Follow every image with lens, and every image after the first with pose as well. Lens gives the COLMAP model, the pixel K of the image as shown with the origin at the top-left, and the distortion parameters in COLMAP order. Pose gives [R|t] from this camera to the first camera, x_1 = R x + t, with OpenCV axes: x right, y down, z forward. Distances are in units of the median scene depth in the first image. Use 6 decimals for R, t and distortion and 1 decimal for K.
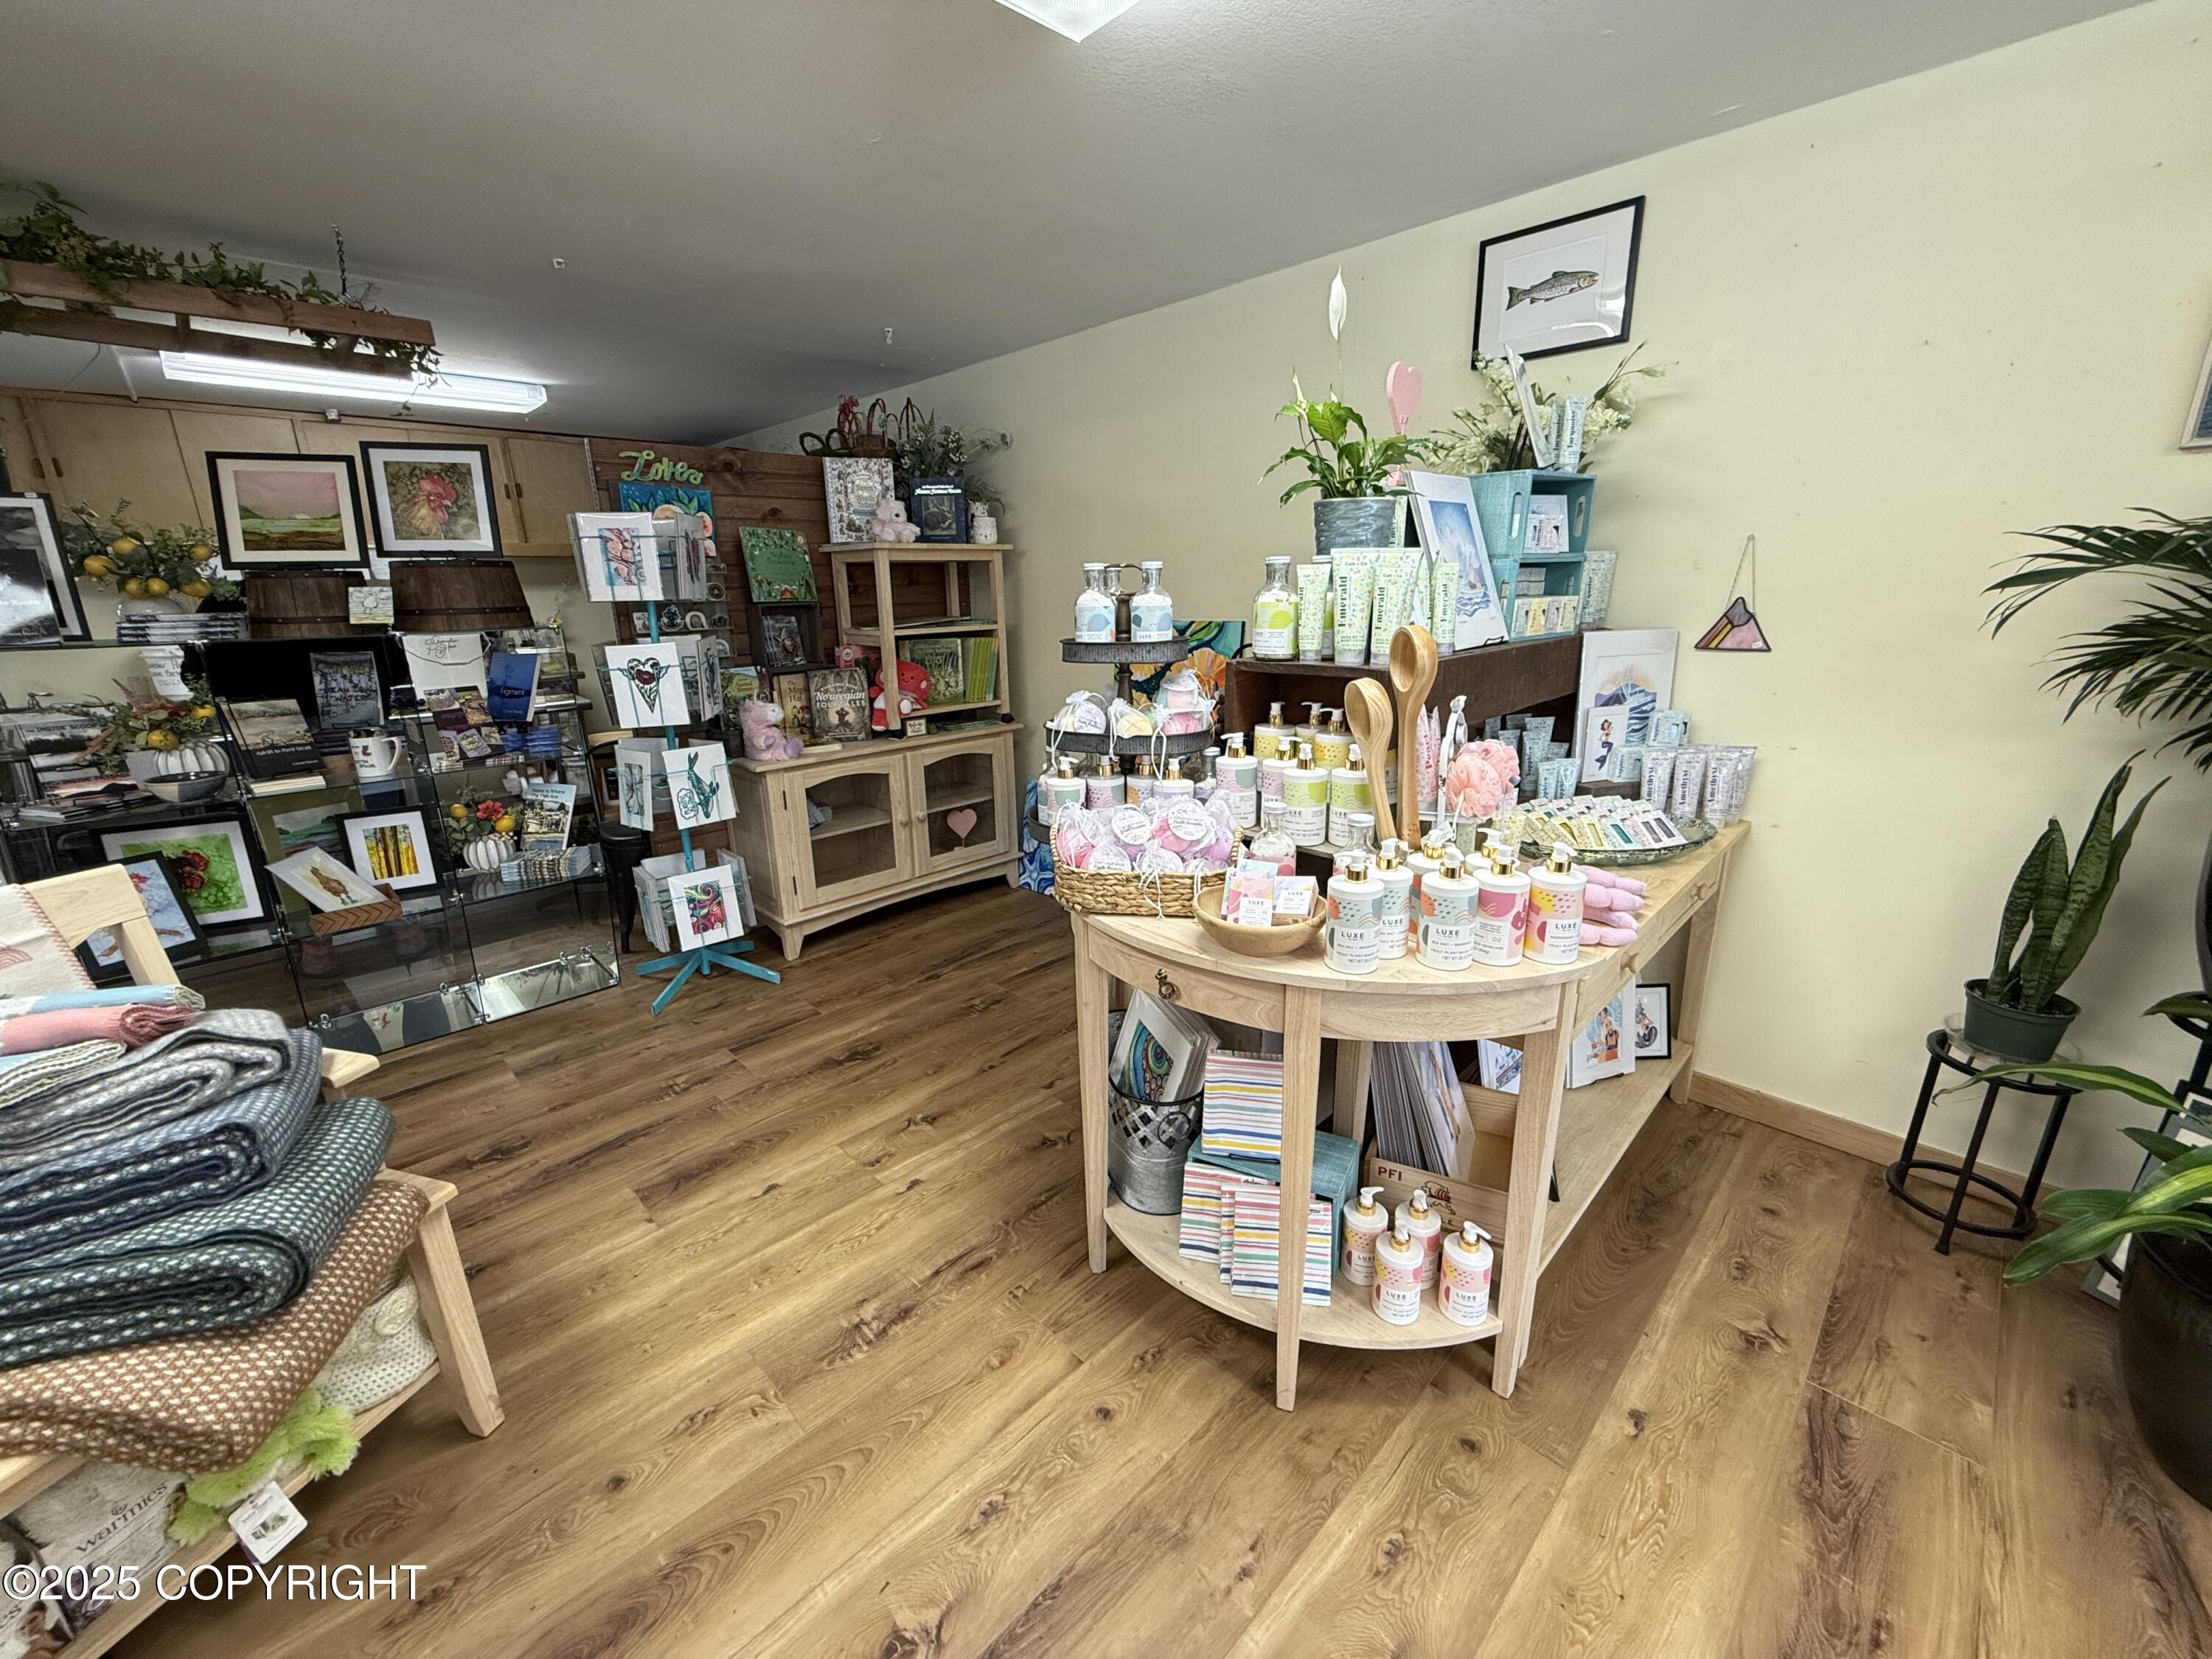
lens RADIAL K [[881.1, 0, 1100.4], [0, 881.1, 829.2], [0, 0, 1]] dist [-0.000811, 0.000280]
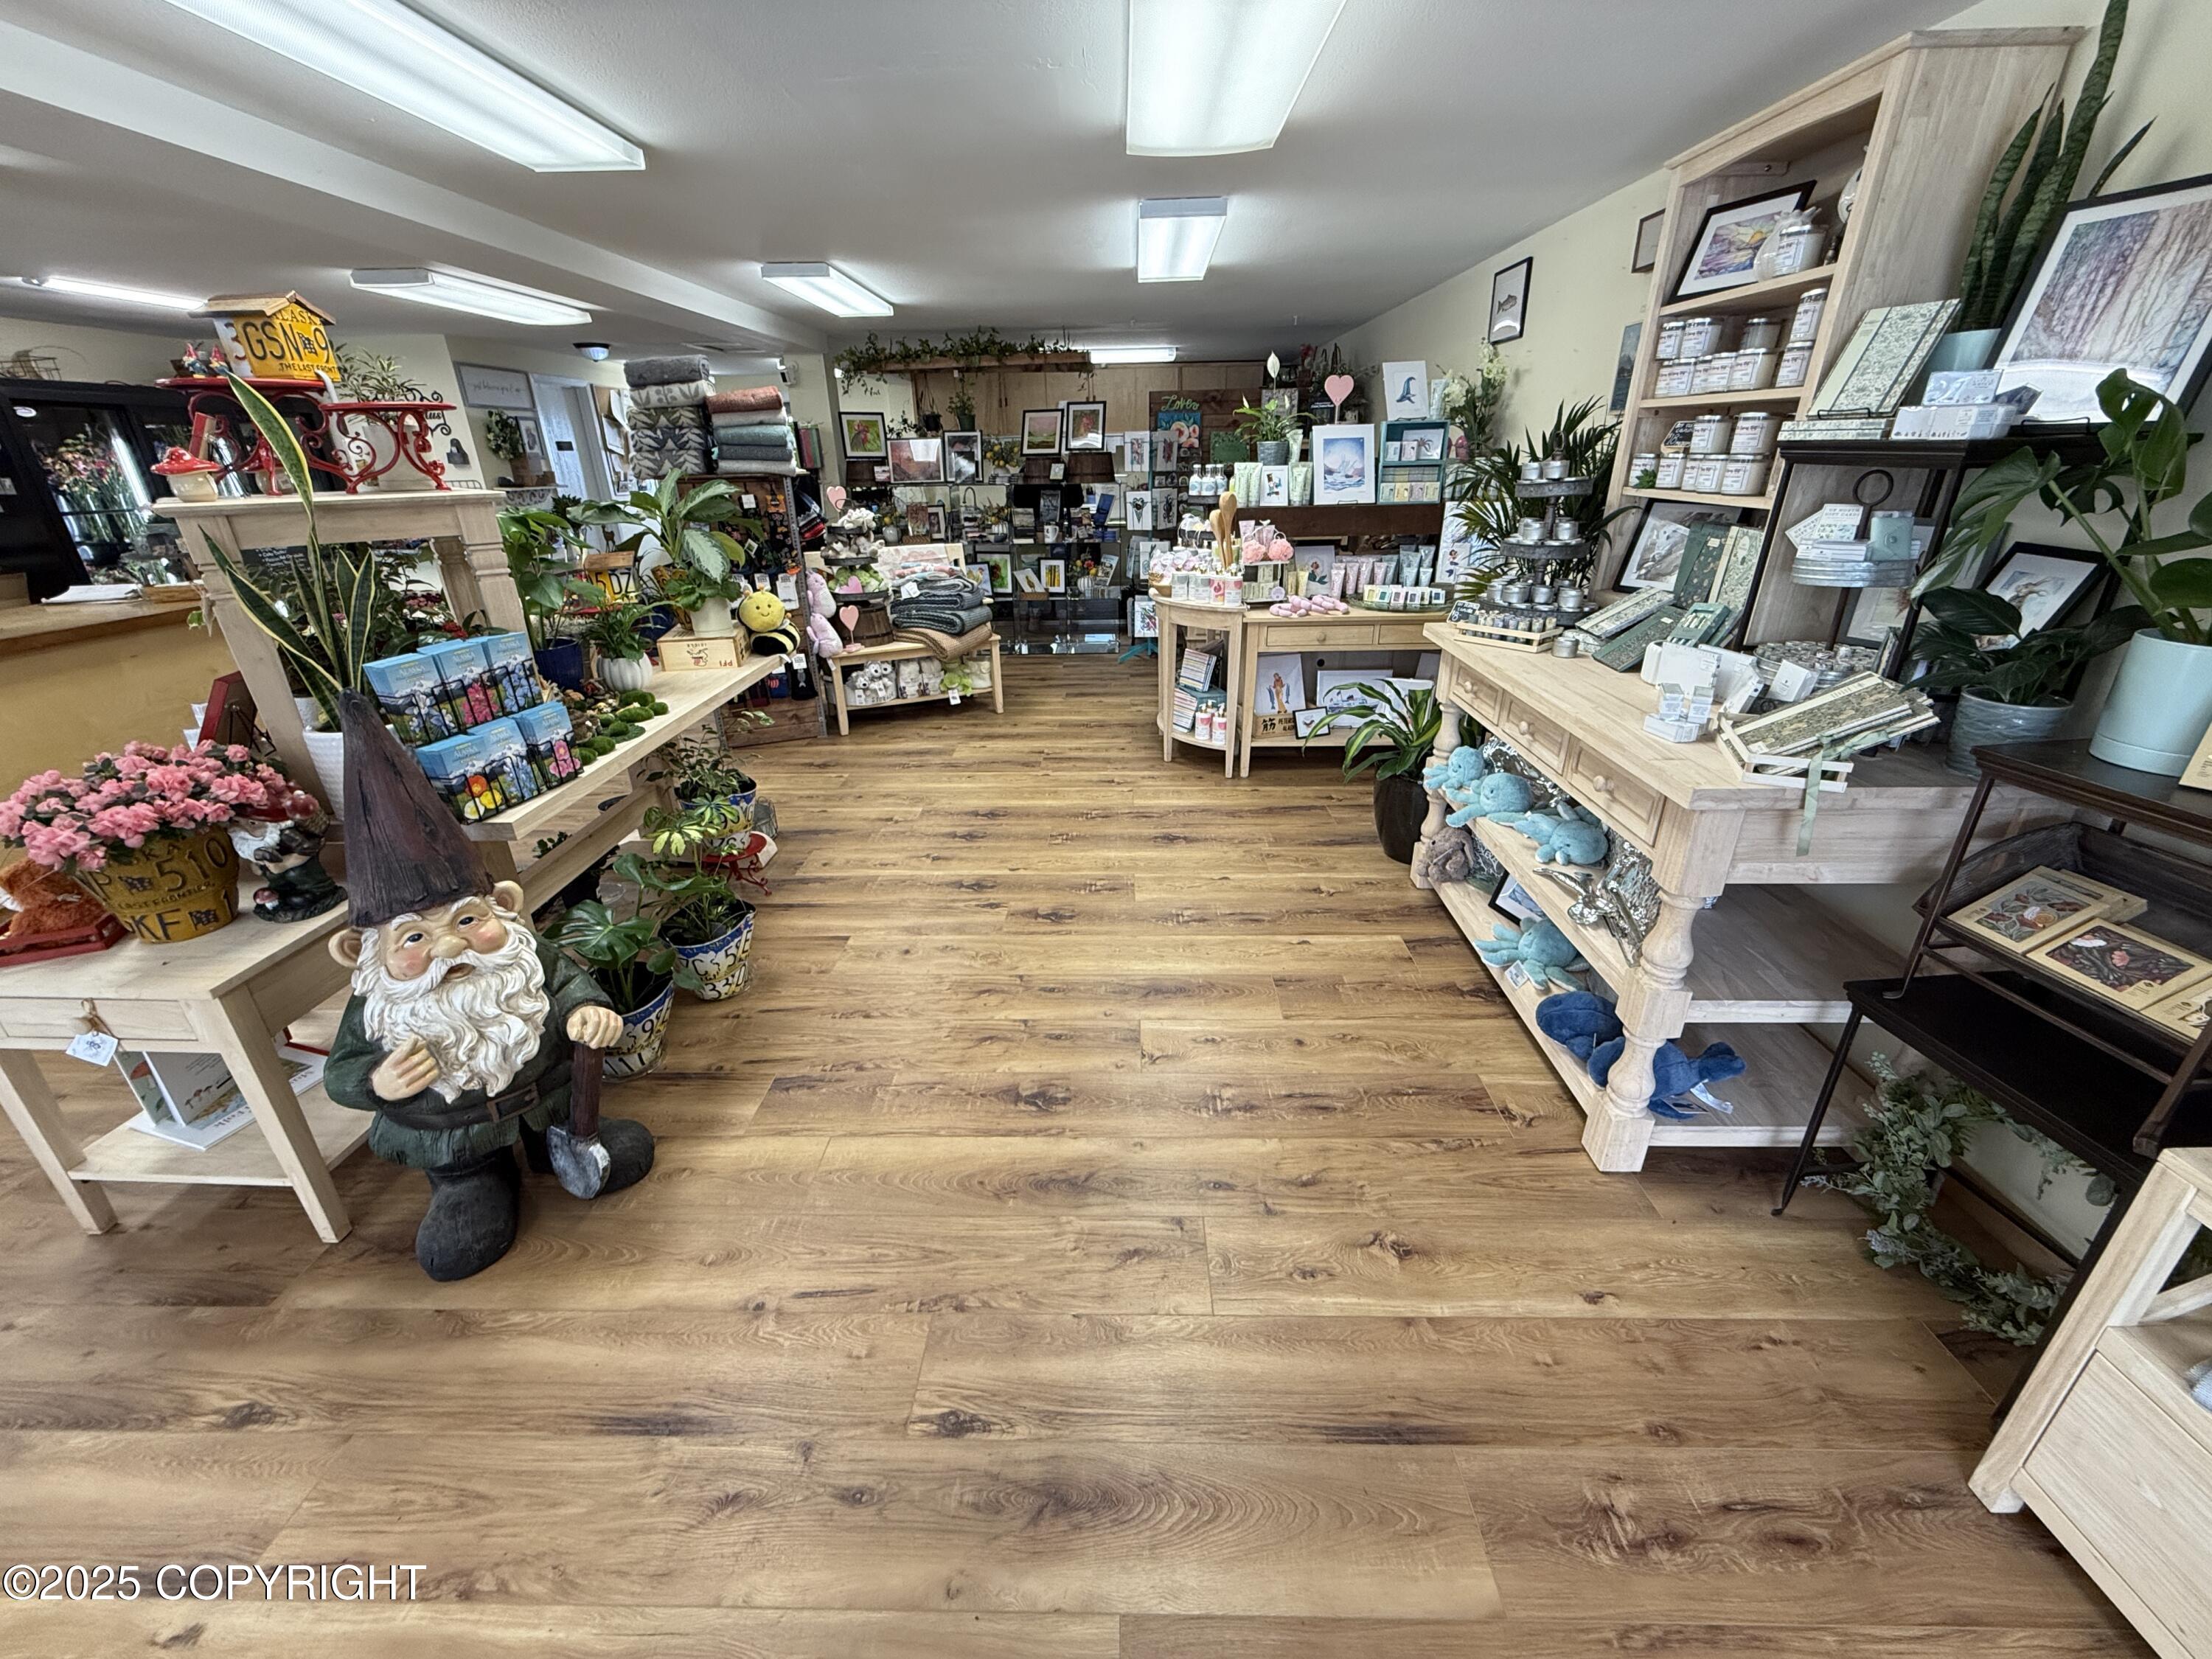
lens RADIAL K [[881.1, 0, 1100.4], [0, 881.1, 829.2], [0, 0, 1]] dist [-0.000811, 0.000280]
pose [[0.699490, 0.288052, -0.654018, 1.020493], [-0.188086, 0.957108, 0.220380, 0.125787], [0.689447, -0.031142, 0.723666, -0.658221]]
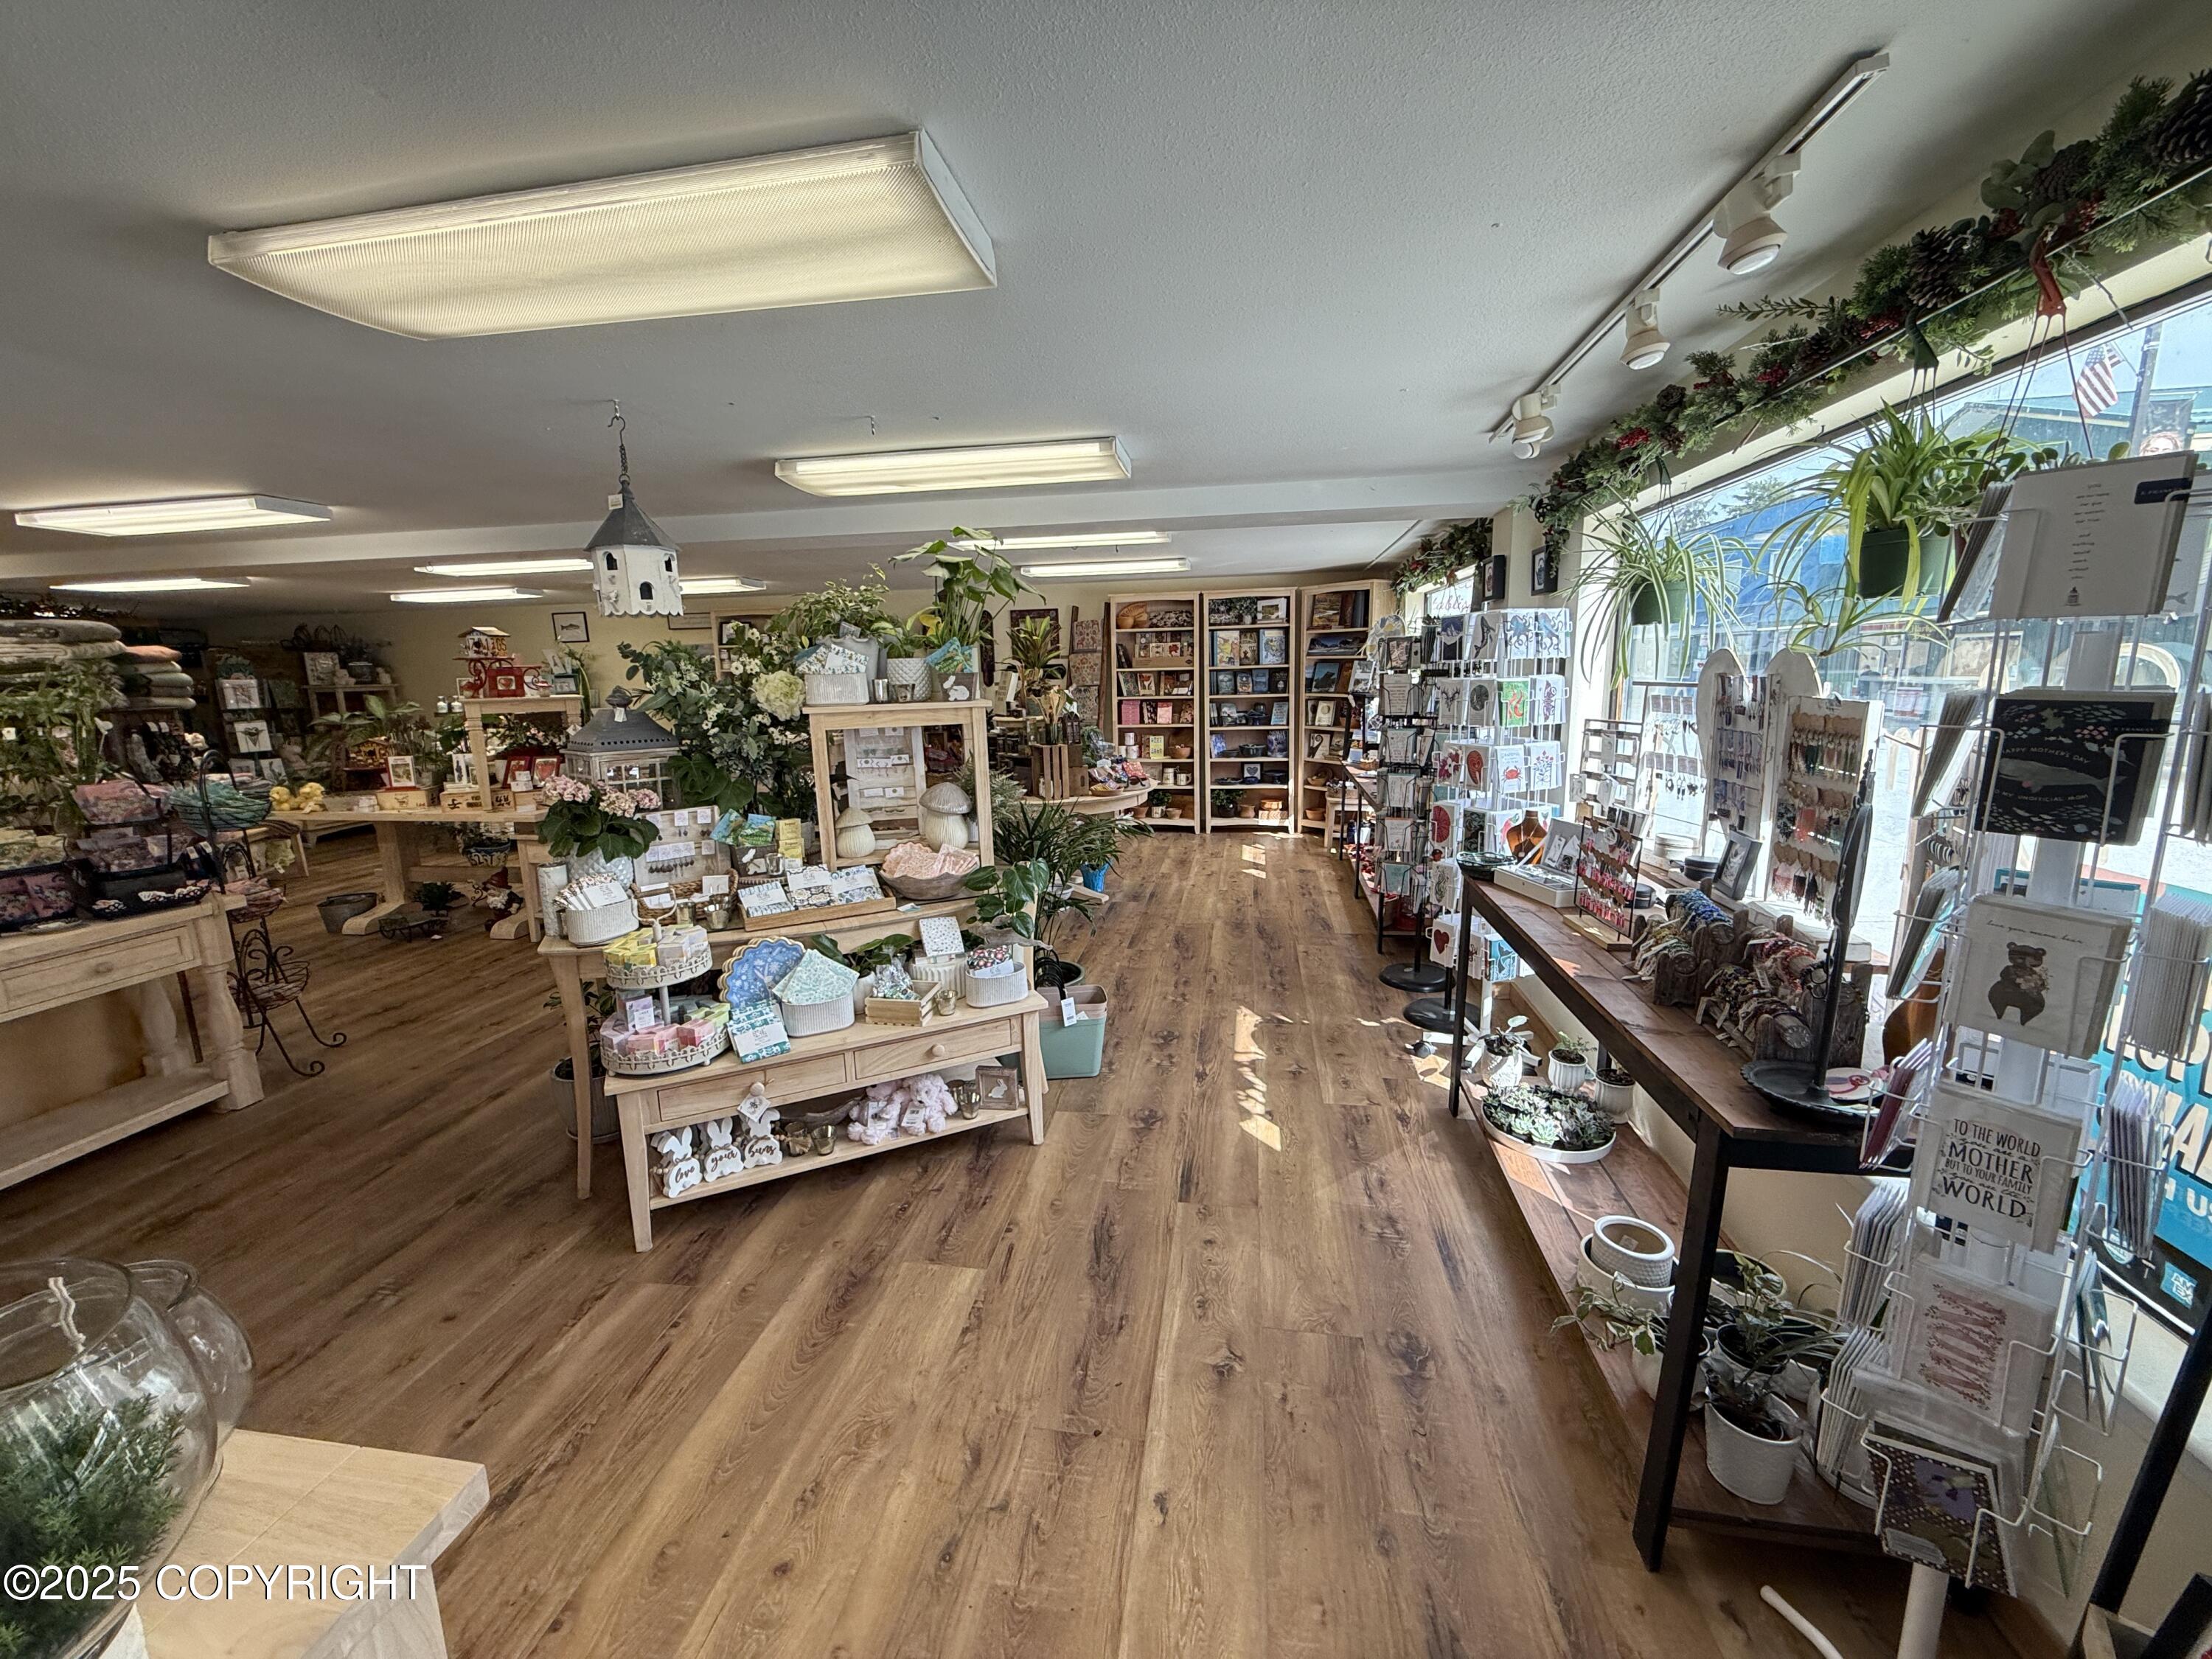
lens RADIAL K [[890.1, 0, 1102.5], [0, 890.1, 823.8], [0, 0, 1]] dist [0.000491, 0.000147]
pose [[0.809633, -0.102109, 0.577986, 0.020349], [0.167814, 0.983914, -0.061250, 0.687121], [-0.562434, 0.146584, 0.813745, -2.612025]]
